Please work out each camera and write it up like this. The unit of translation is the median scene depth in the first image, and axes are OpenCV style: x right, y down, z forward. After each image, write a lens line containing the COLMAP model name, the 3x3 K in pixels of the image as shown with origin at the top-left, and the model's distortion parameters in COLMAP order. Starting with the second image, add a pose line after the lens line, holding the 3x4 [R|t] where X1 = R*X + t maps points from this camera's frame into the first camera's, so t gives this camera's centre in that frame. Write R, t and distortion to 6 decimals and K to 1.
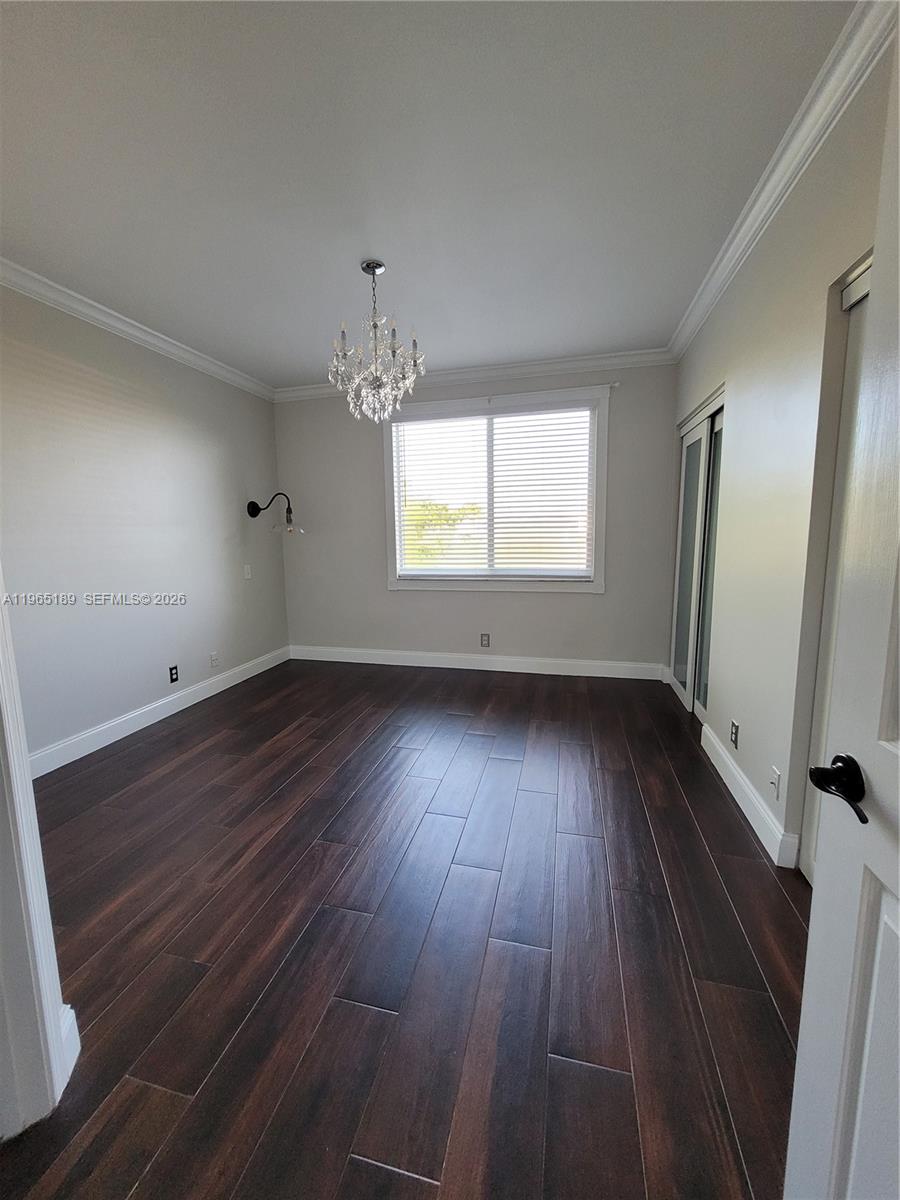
lens RADIAL K [[453.8, 0, 447.3], [0, 453.8, 634.3], [0, 0, 1]] dist [0.000467, 0.000113]
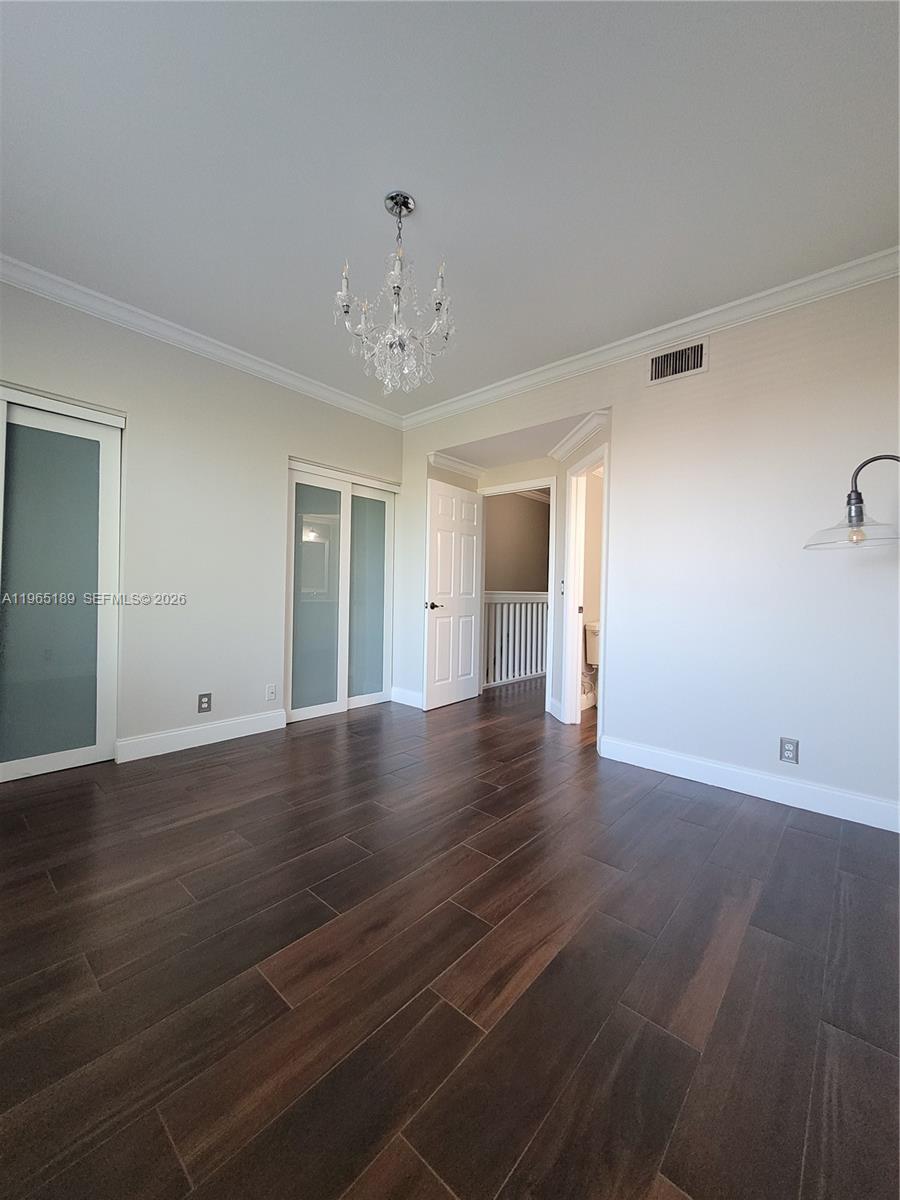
lens RADIAL K [[471.6, 0, 445.3], [0, 471.6, 593.0], [0, 0, 1]] dist [-0.000172, 0.000478]
pose [[-0.886091, -0.007667, 0.463448, -0.502508], [0.086232, 0.979680, 0.181080, -0.224582], [-0.455419, 0.200418, -0.867425, 1.393239]]
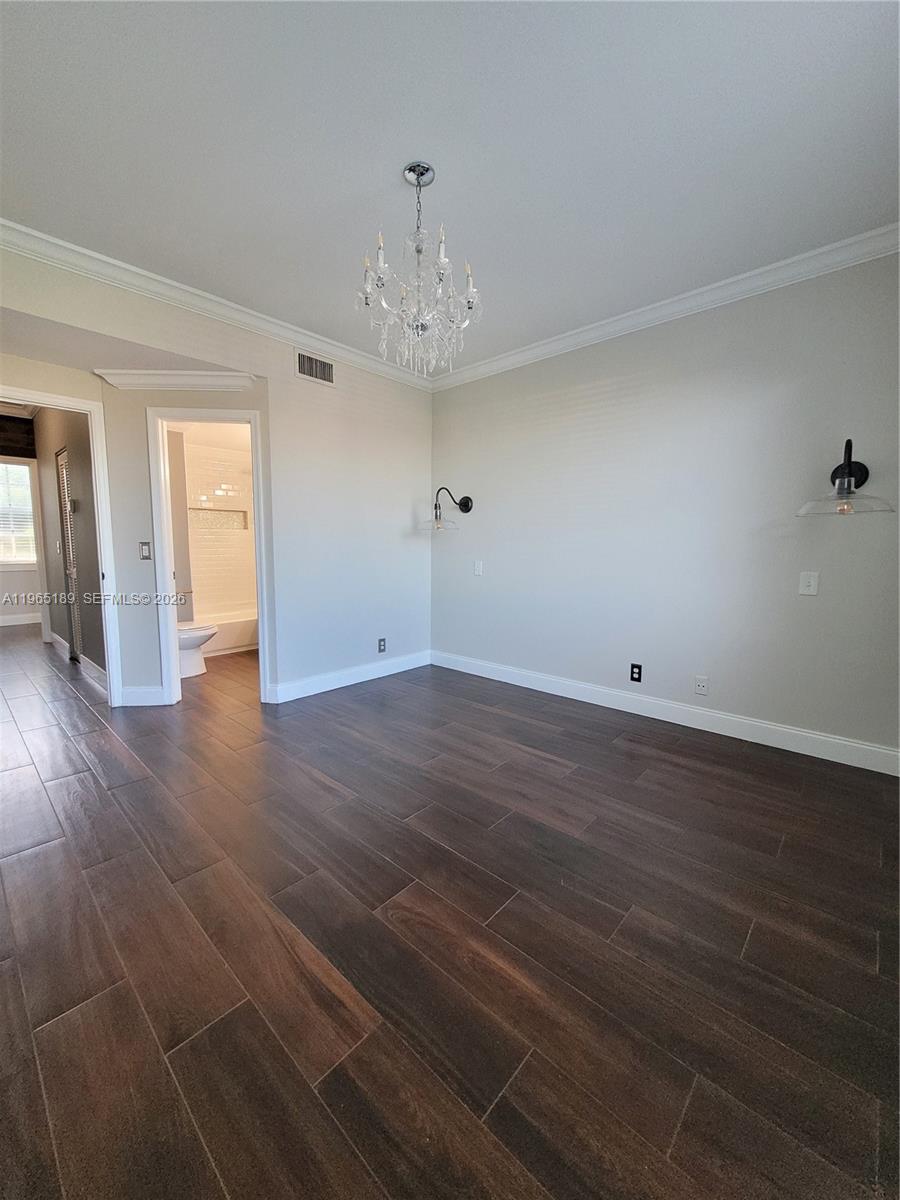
lens RADIAL K [[471.6, 0, 445.3], [0, 471.6, 593.0], [0, 0, 1]] dist [-0.000172, 0.000478]
pose [[-0.482618, 0.101622, -0.869915, 0.484497], [-0.180504, 0.960382, 0.212331, -0.238142], [0.857029, 0.259498, -0.445155, 1.204554]]
